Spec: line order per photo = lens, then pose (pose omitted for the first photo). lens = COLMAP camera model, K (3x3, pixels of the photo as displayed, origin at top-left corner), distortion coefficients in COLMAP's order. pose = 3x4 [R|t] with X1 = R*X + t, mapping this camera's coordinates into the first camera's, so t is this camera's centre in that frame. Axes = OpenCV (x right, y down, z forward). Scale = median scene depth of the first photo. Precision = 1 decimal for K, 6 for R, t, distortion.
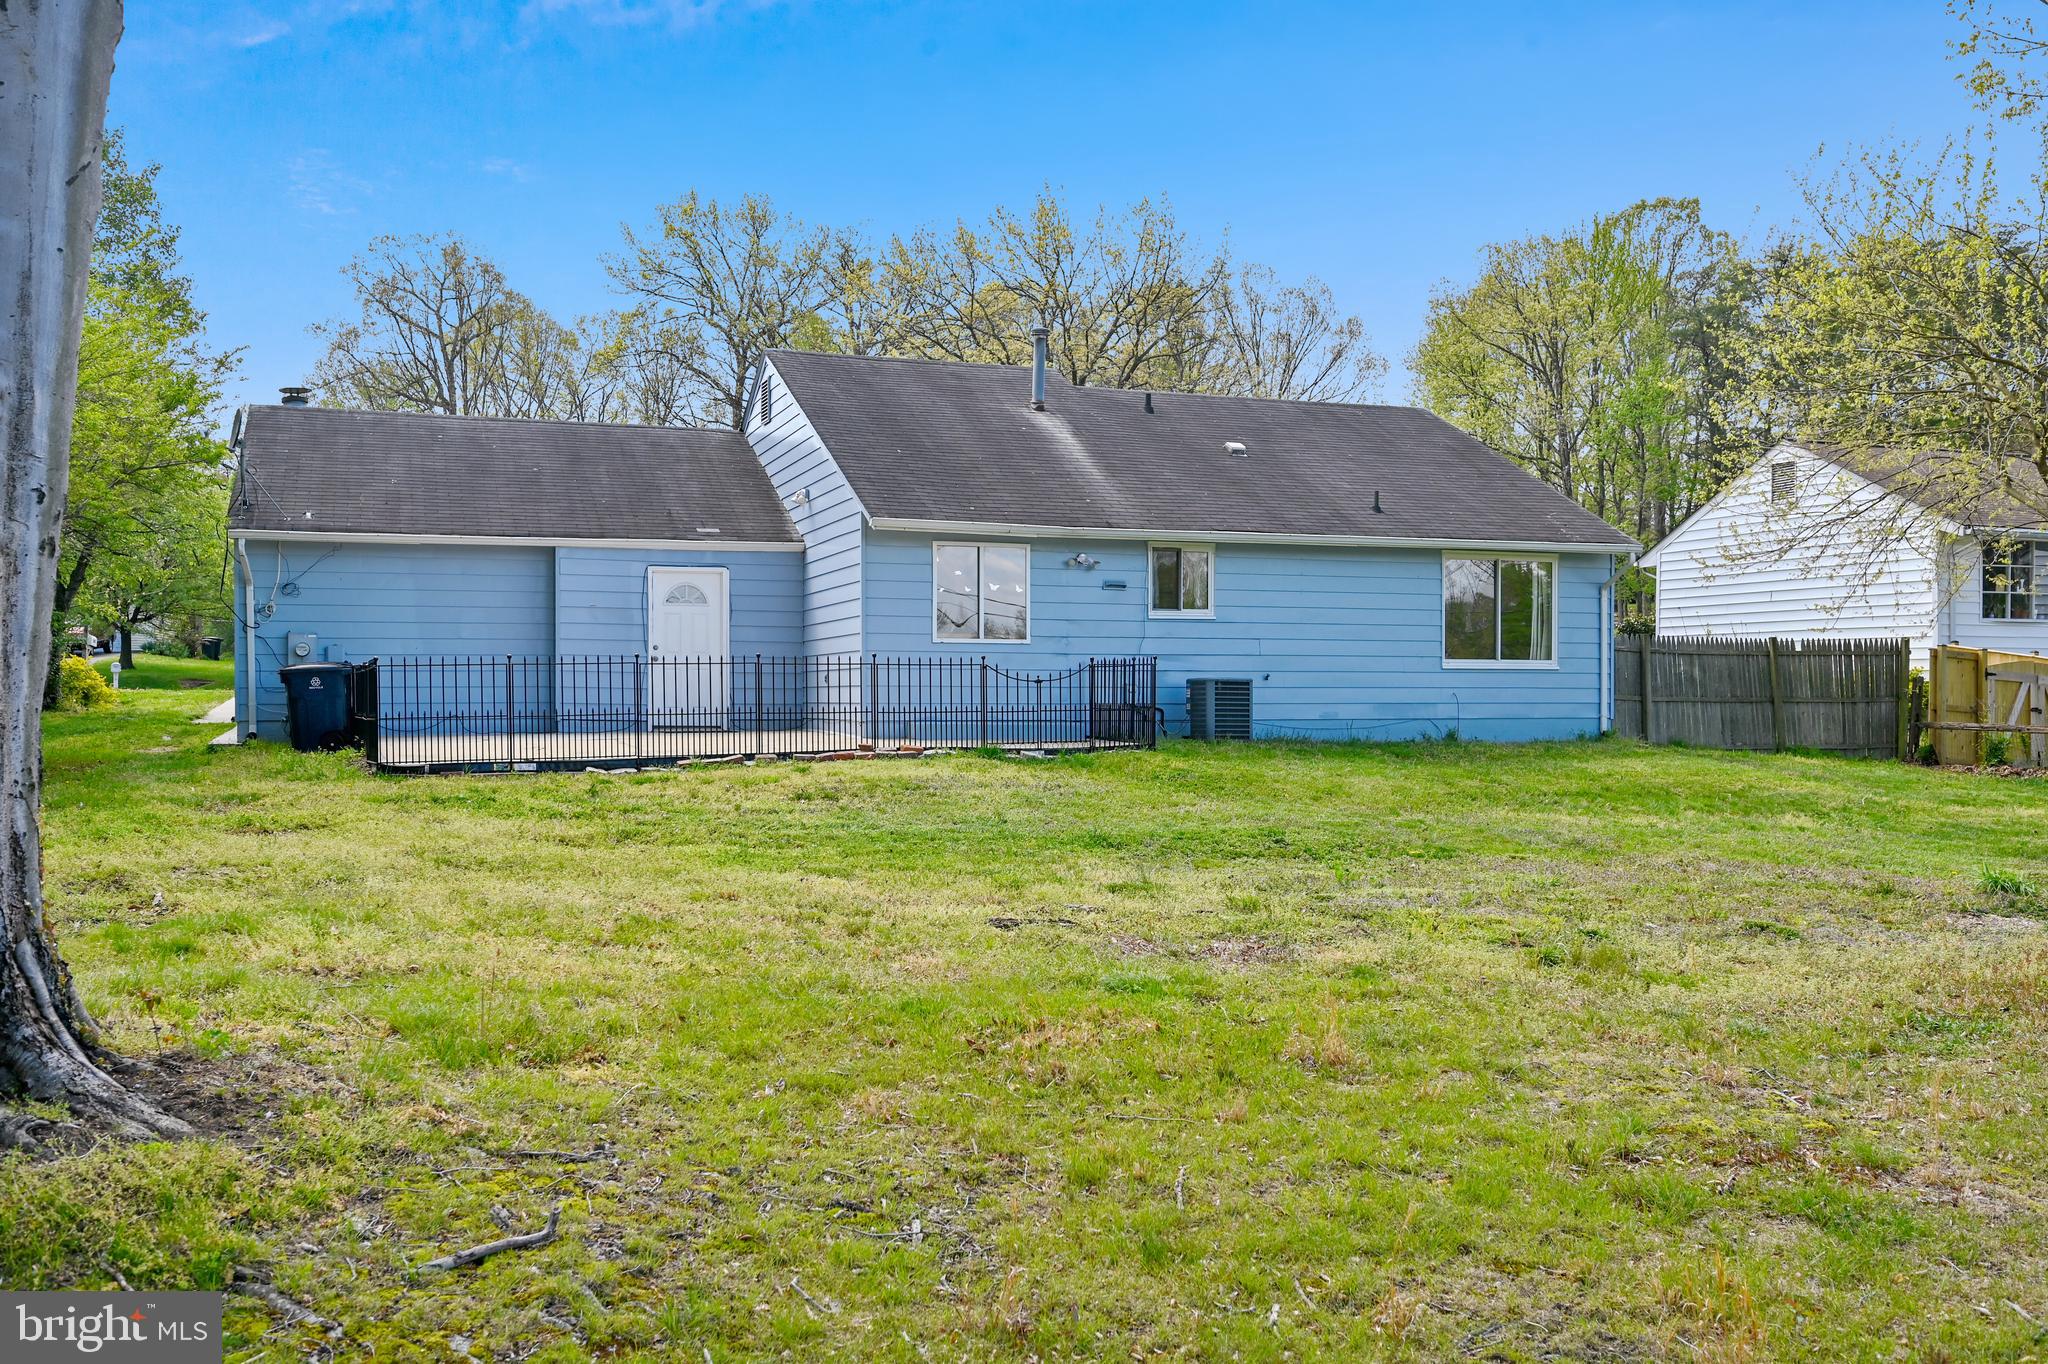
lens RADIAL K [[1752.4, 0, 1024.0], [0, 1752.4, 682.0], [0, 0, 1]] dist [-0.004734, -0.136508]
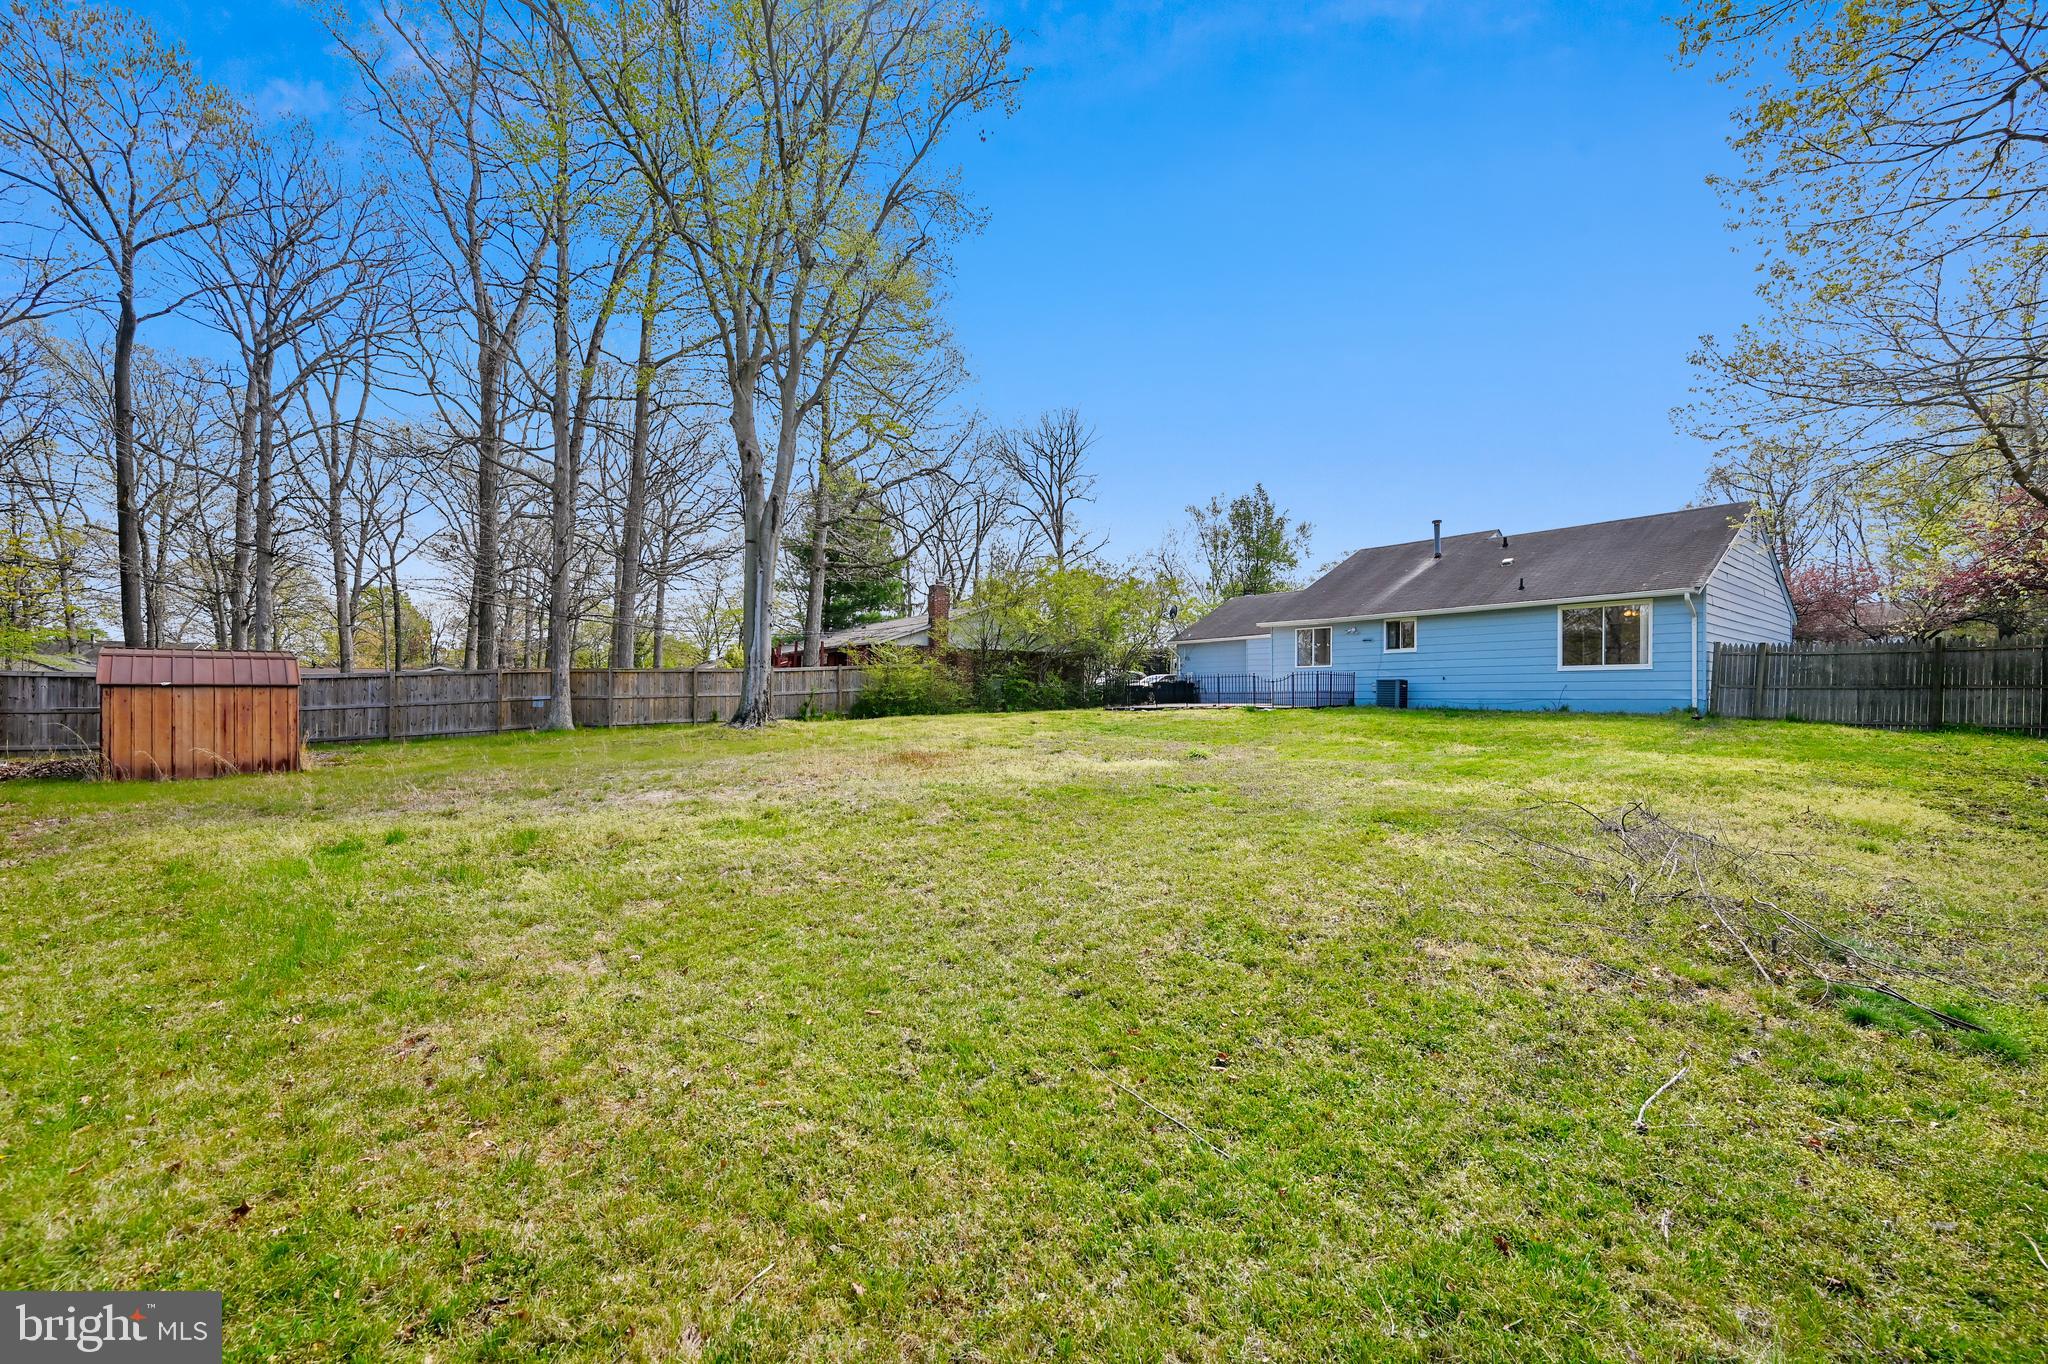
lens RADIAL K [[797.8, 0, 1018.7], [0, 797.8, 689.5], [0, 0, 1]] dist [0.001020, -0.006830]
pose [[0.320029, -0.010318, -0.947352, 0.875939], [0.008143, 0.999934, -0.008140, 0.014040], [0.947373, -0.005109, 0.320092, 0.223228]]
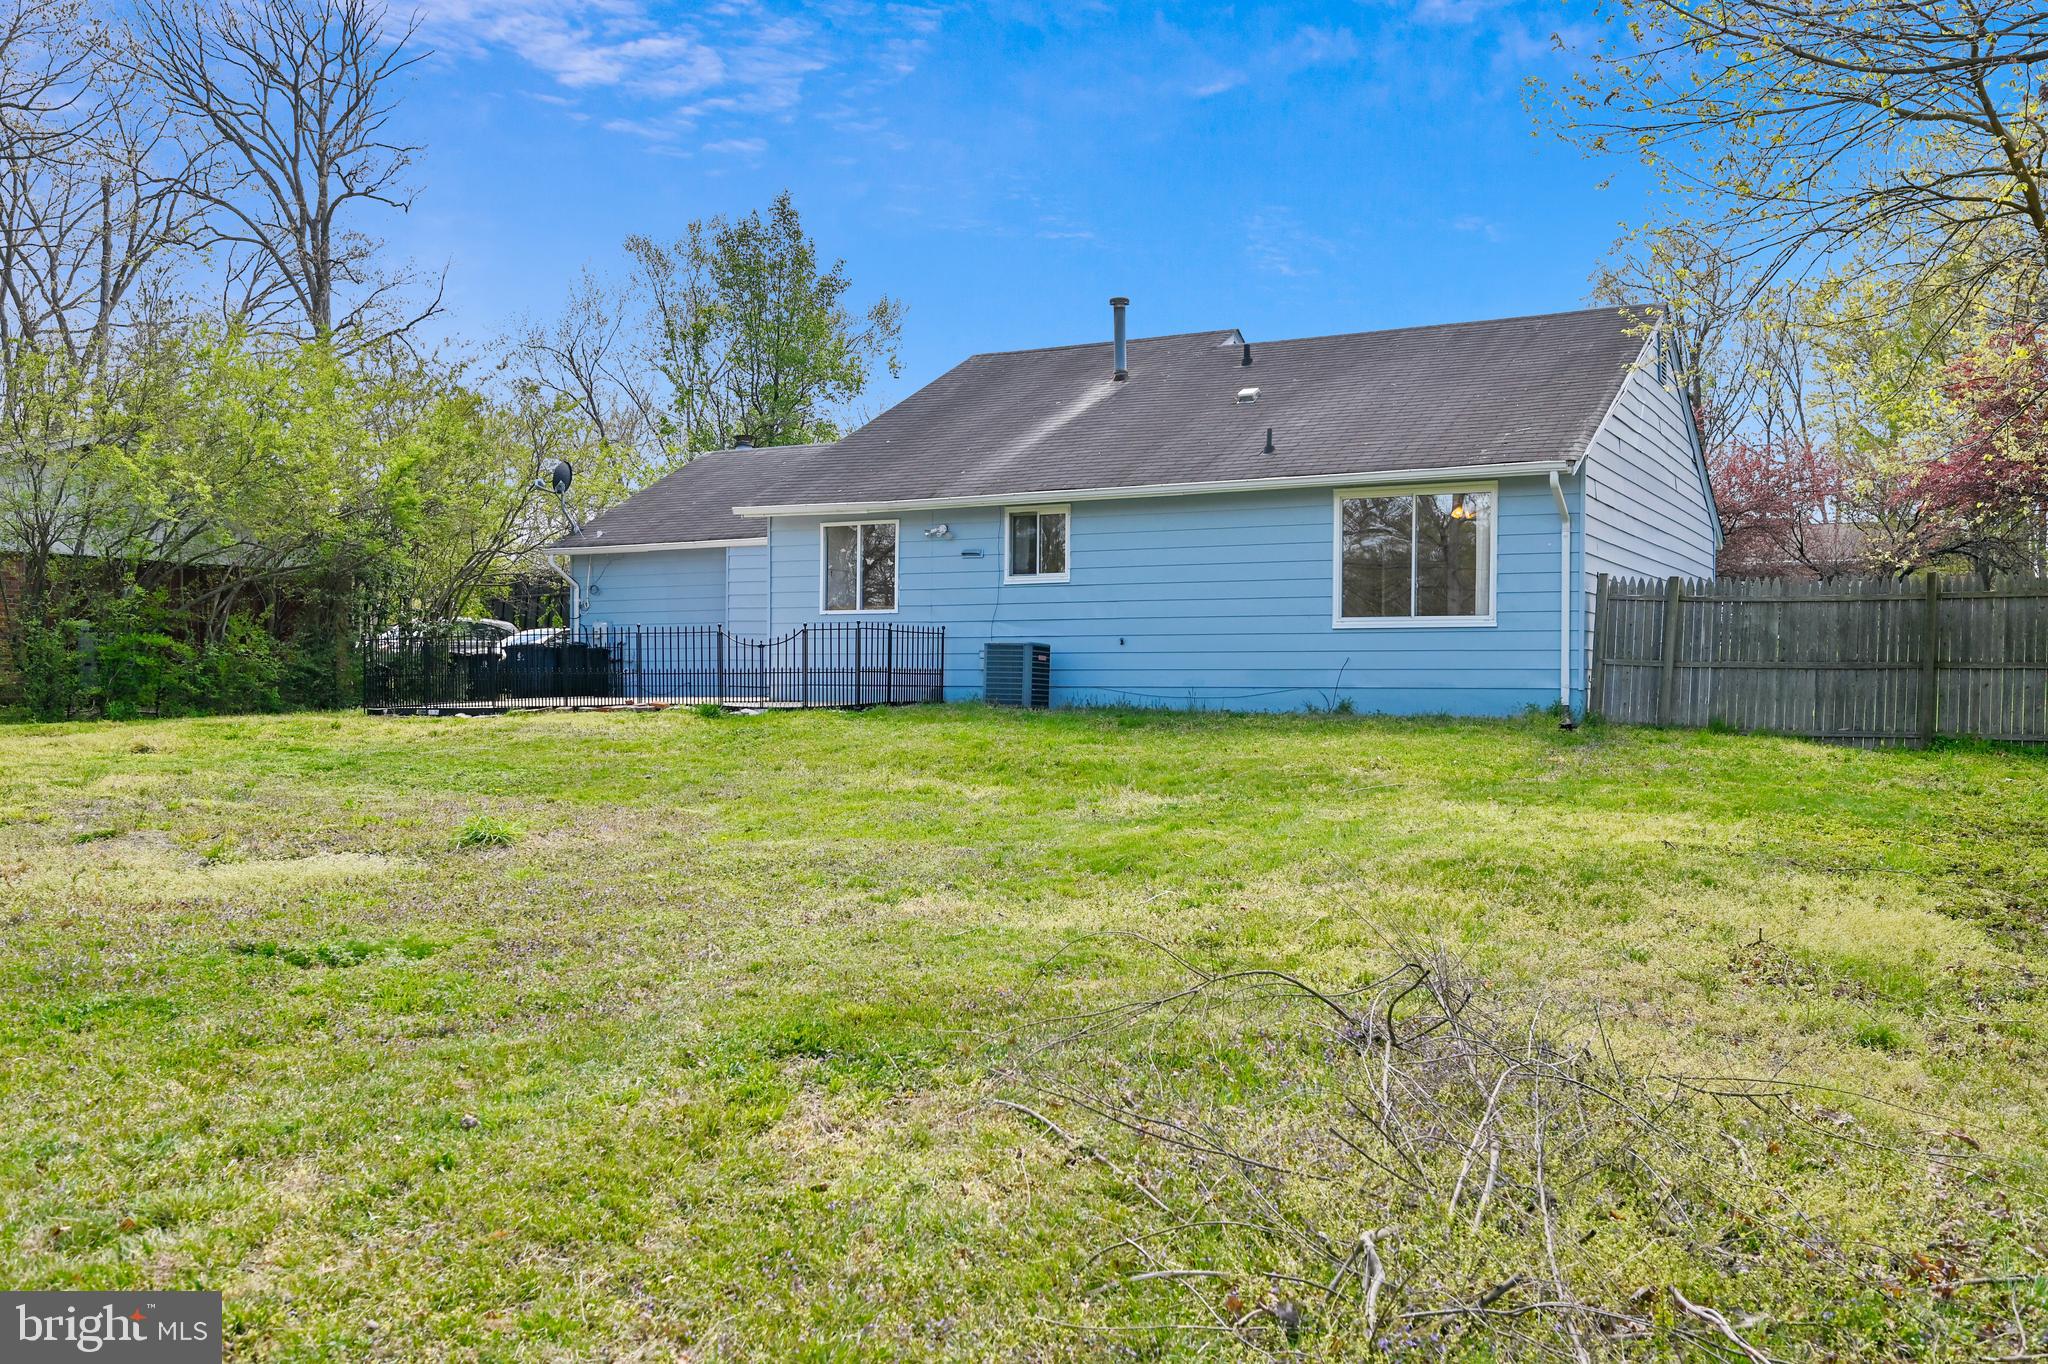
lens RADIAL K [[1752.4, 0, 1024.0], [0, 1752.4, 682.0], [0, 0, 1]] dist [-0.004734, -0.136508]
pose [[0.664120, -0.000505, -0.747626, 0.809723], [0.004971, 0.999981, 0.003740, 0.015078], [0.747610, -0.006201, 0.664109, 0.339656]]
